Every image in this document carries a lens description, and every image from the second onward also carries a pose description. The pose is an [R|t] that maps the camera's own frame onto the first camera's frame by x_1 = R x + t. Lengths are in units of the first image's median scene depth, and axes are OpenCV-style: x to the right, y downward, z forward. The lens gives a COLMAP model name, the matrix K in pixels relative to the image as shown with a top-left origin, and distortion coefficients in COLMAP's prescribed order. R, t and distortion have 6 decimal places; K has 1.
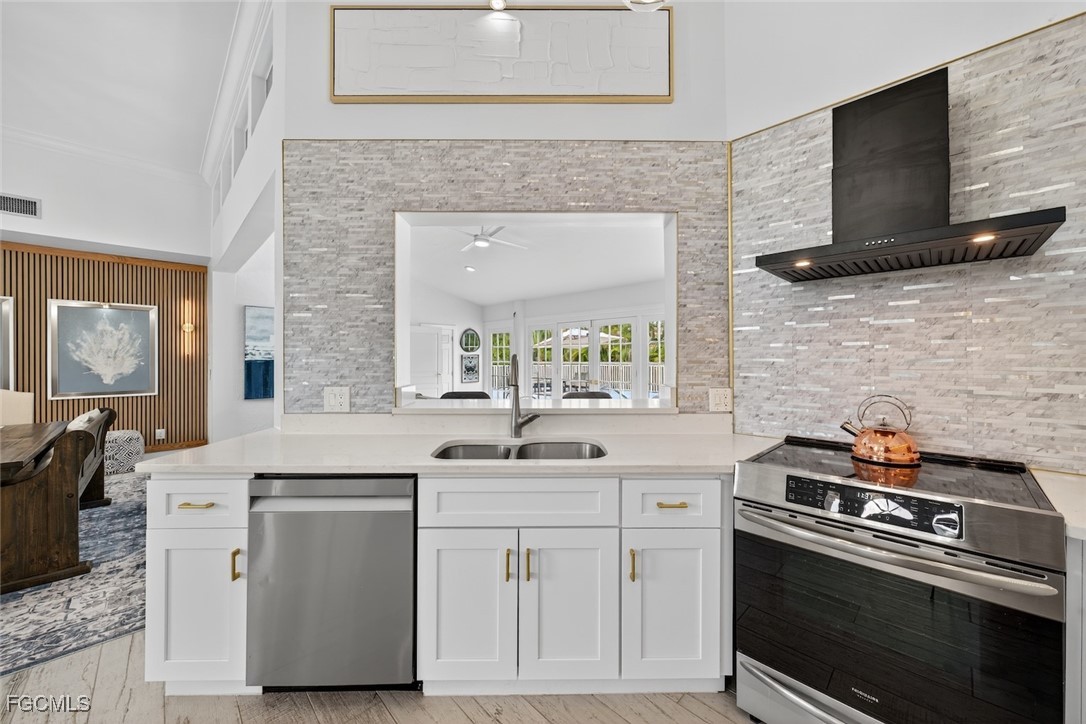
lens RADIAL K [[398.8, 0, 548.1], [0, 398.8, 356.7], [0, 0, 1]] dist [-0.003778, -0.000019]
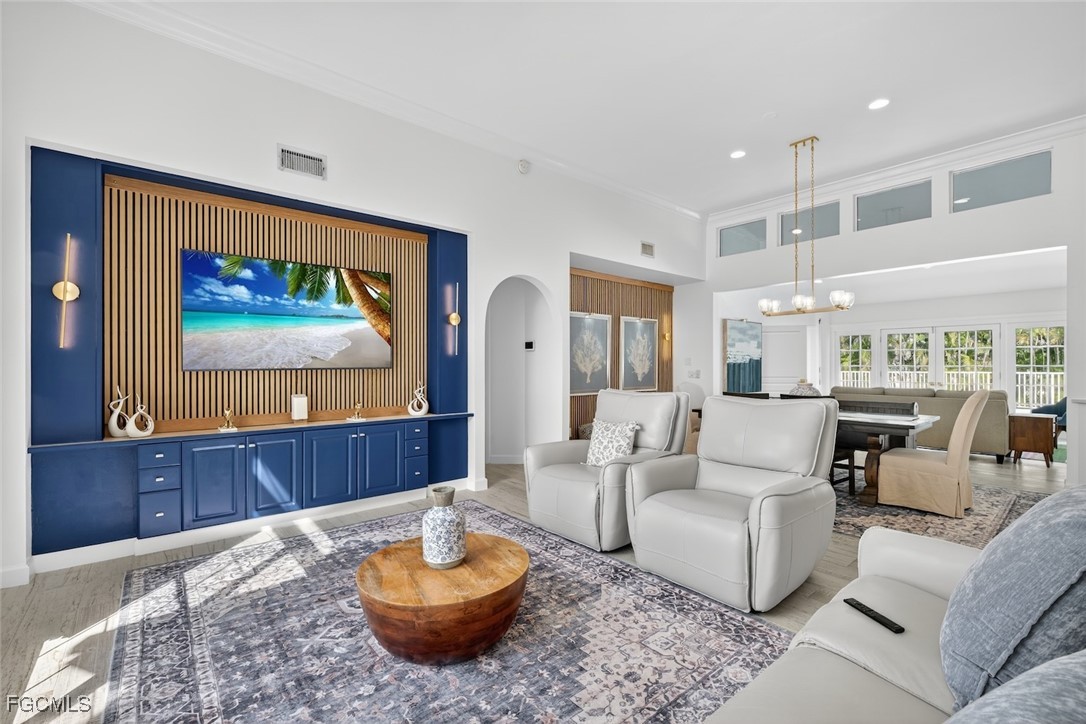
lens RADIAL K [[470.4, 0, 547.5], [0, 470.4, 365.4], [0, 0, 1]] dist [-0.000946, -0.000048]
pose [[0.997443, 0.000393, -0.071465, -2.980772], [-0.000237, 0.999998, 0.002183, 0.033839], [0.071465, -0.002160, 0.997441, -1.238565]]
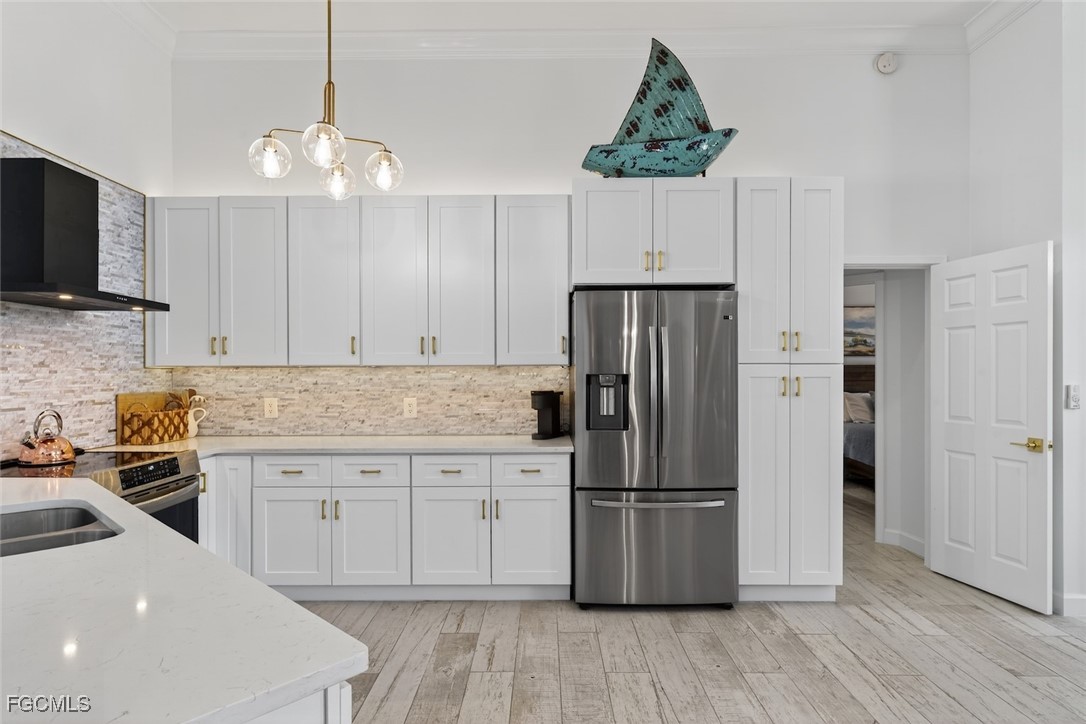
lens RADIAL K [[600.9, 0, 540.5], [0, 600.9, 375.7], [0, 0, 1]] dist [0.001840, 0.000951]
pose [[-0.705926, -0.001284, 0.708284, -1.114084], [0.000599, 0.999997, 0.002410, -0.008143], [-0.708285, 0.002125, -0.705924, 0.908288]]
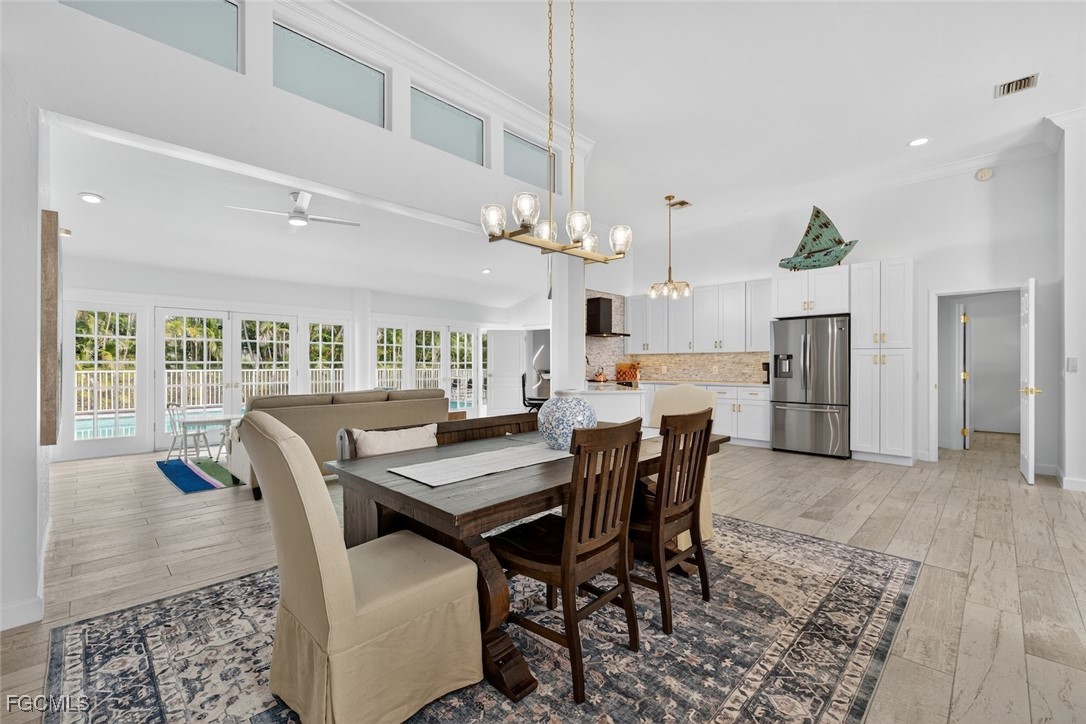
lens RADIAL K [[458.6, 0, 543.0], [0, 458.6, 365.0], [0, 0, 1]] dist [0.001698, 0.000228]
pose [[-0.013640, 0.000172, 0.999907, -3.031517], [-0.003206, 0.999995, -0.000216, 0.062572], [-0.999902, -0.003209, -0.013639, 1.245162]]
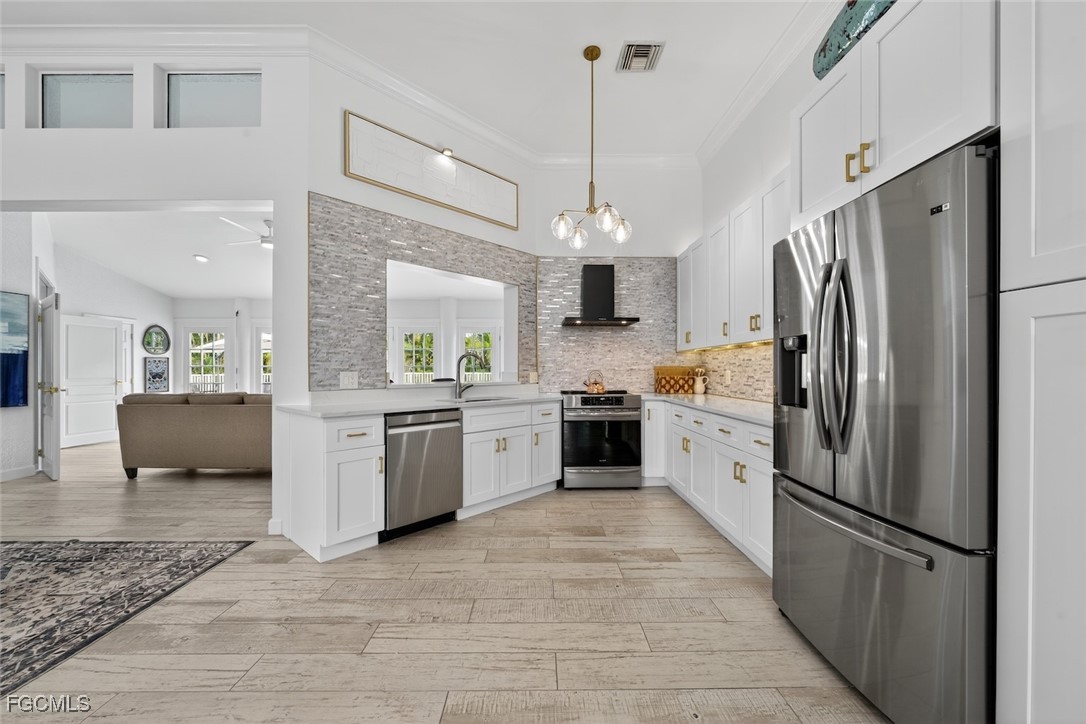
lens RADIAL K [[412.8, 0, 538.9], [0, 412.8, 368.7], [0, 0, 1]] dist [-0.001511, 0.000058]
pose [[0.700349, 0.002005, 0.713798, -1.121764], [-0.003740, 0.999993, 0.000860, 0.060493], [-0.713791, -0.003272, 0.700351, -0.558817]]
